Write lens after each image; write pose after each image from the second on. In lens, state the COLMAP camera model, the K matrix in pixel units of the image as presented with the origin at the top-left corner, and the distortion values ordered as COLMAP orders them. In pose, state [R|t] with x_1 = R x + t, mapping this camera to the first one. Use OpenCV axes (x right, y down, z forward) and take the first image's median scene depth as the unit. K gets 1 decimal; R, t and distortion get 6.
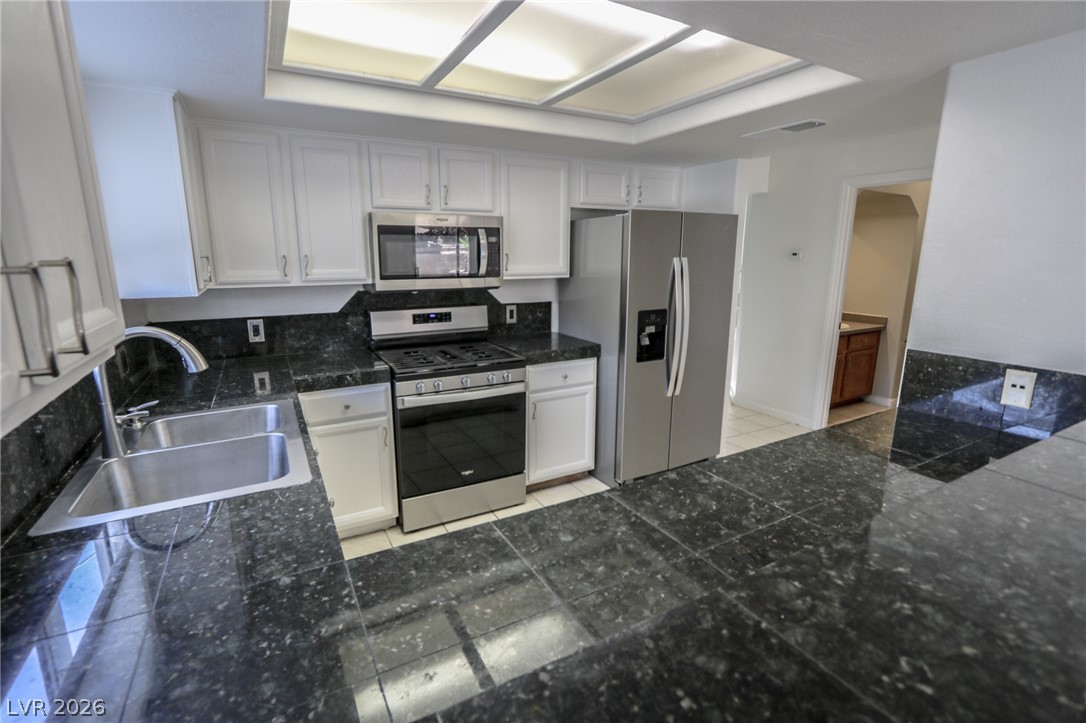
lens RADIAL K [[499.8, 0, 531.6], [0, 499.8, 357.1], [0, 0, 1]] dist [-0.015447, 0.001448]
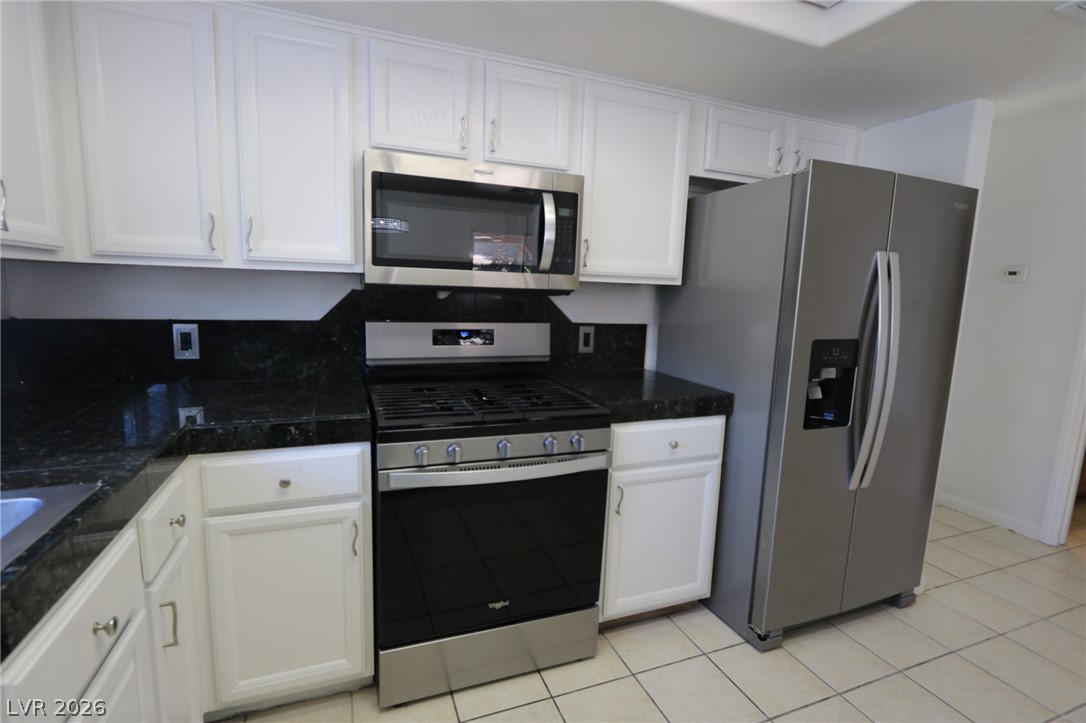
lens RADIAL K [[499.8, 0, 534.3], [0, 499.8, 359.0], [0, 0, 1]] dist [-0.015447, 0.001448]
pose [[0.991176, 0.050710, -0.122472, -0.031224], [-0.059264, 0.995976, -0.067235, -0.013352], [0.118570, 0.073900, 0.990192, 0.398988]]
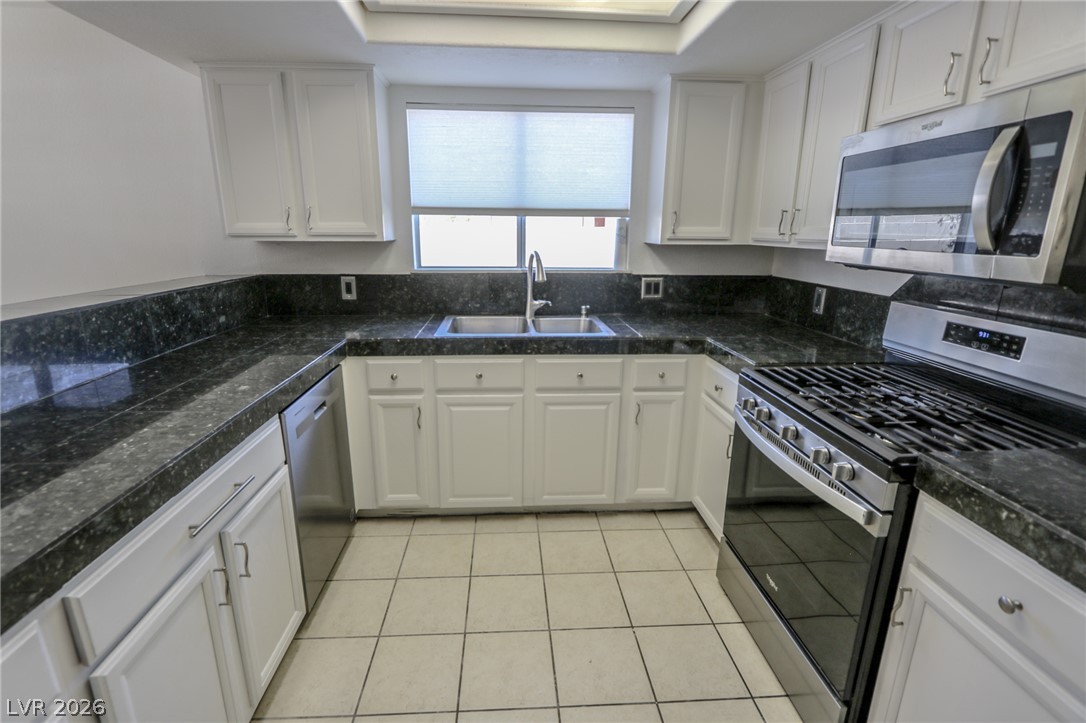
lens RADIAL K [[499.8, 0, 532.0], [0, 499.8, 357.8], [0, 0, 1]] dist [-0.015447, 0.001448]
pose [[-0.423039, 0.224619, -0.877829, 0.418019], [-0.195885, 0.923208, 0.330630, -0.140270], [0.884685, 0.311824, -0.346553, 0.831863]]
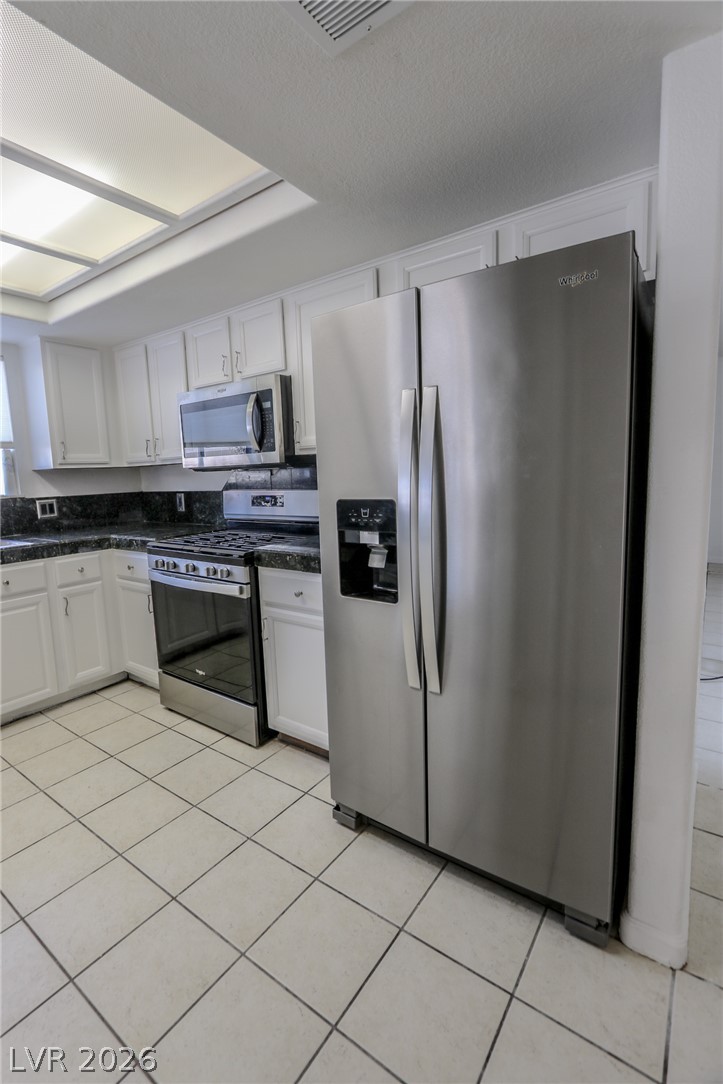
lens RADIAL K [[498.8, 0, 336.6], [0, 498.8, 534.3], [0, 0, 1]] dist [-0.015447, 0.001448]
pose [[0.416978, 0.099501, -0.903454, 0.707101], [-0.153657, 0.987400, 0.037828, -0.075908], [0.895834, 0.123048, 0.427013, 0.773384]]
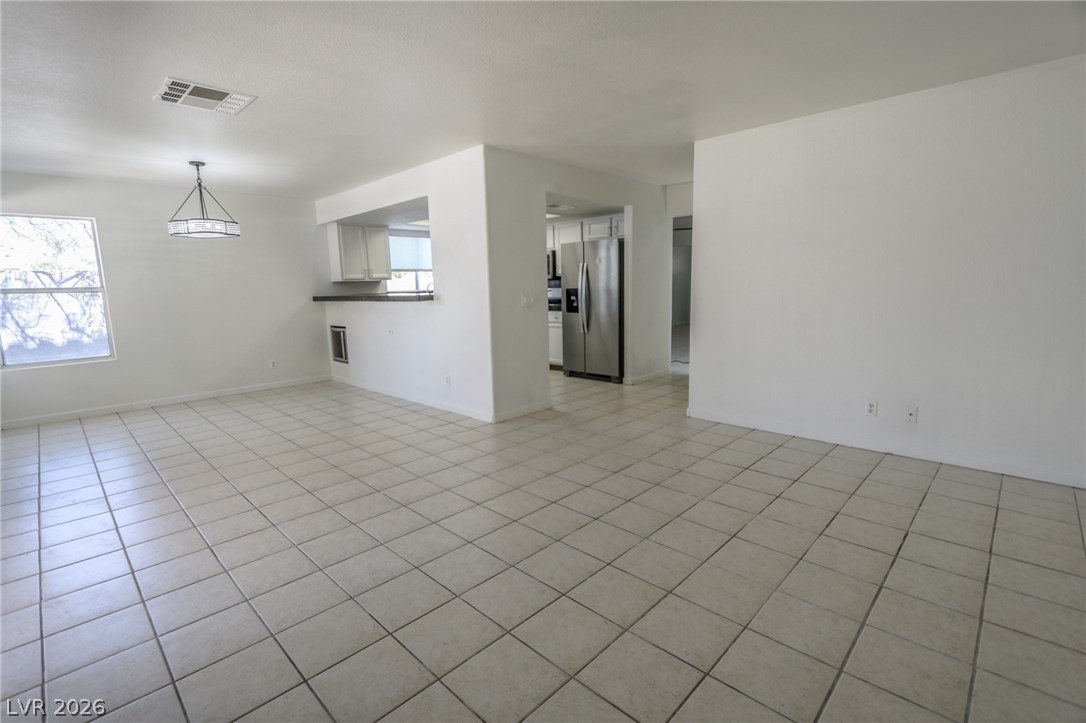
lens RADIAL K [[499.8, 0, 534.8], [0, 499.8, 361.3], [0, 0, 1]] dist [-0.015447, 0.001448]
pose [[0.291933, 0.140832, -0.946013, 2.305431], [-0.172315, 0.980659, 0.092814, 0.040498], [0.940788, 0.135917, 0.310555, 0.231661]]
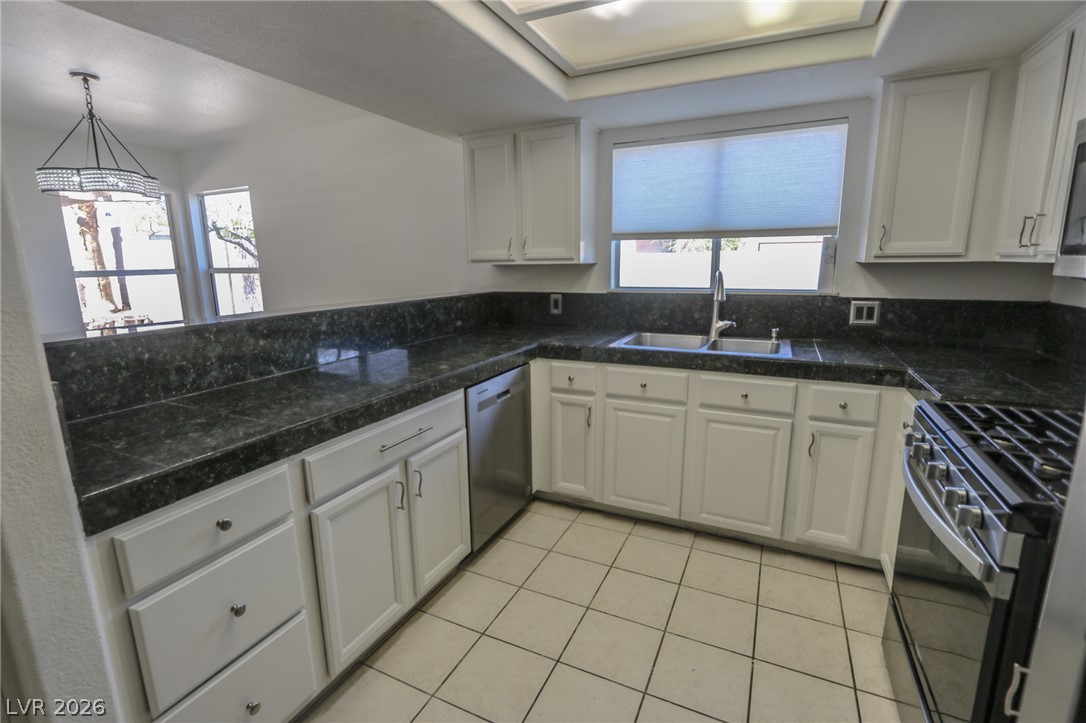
lens RADIAL K [[499.8, 0, 529.8], [0, 499.8, 359.1], [0, 0, 1]] dist [-0.015447, 0.001448]
pose [[-0.816035, 0.124426, -0.564452, 0.399334], [-0.105798, 0.927902, 0.357497, -0.160388], [0.568238, 0.351448, -0.744036, 0.993850]]
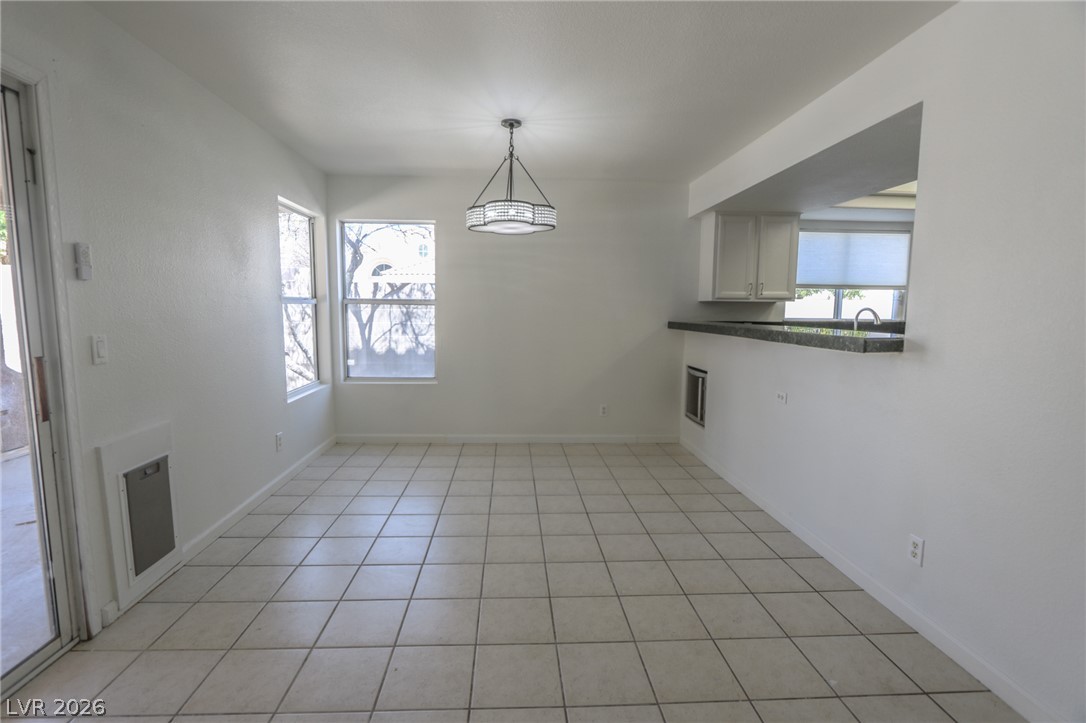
lens RADIAL K [[499.8, 0, 529.7], [0, 499.8, 361.0], [0, 0, 1]] dist [-0.015447, 0.001448]
pose [[-0.438733, 0.094426, -0.893643, 1.446052], [-0.194619, 0.960876, 0.197078, 0.030178], [0.877289, 0.260385, -0.403191, 0.229035]]
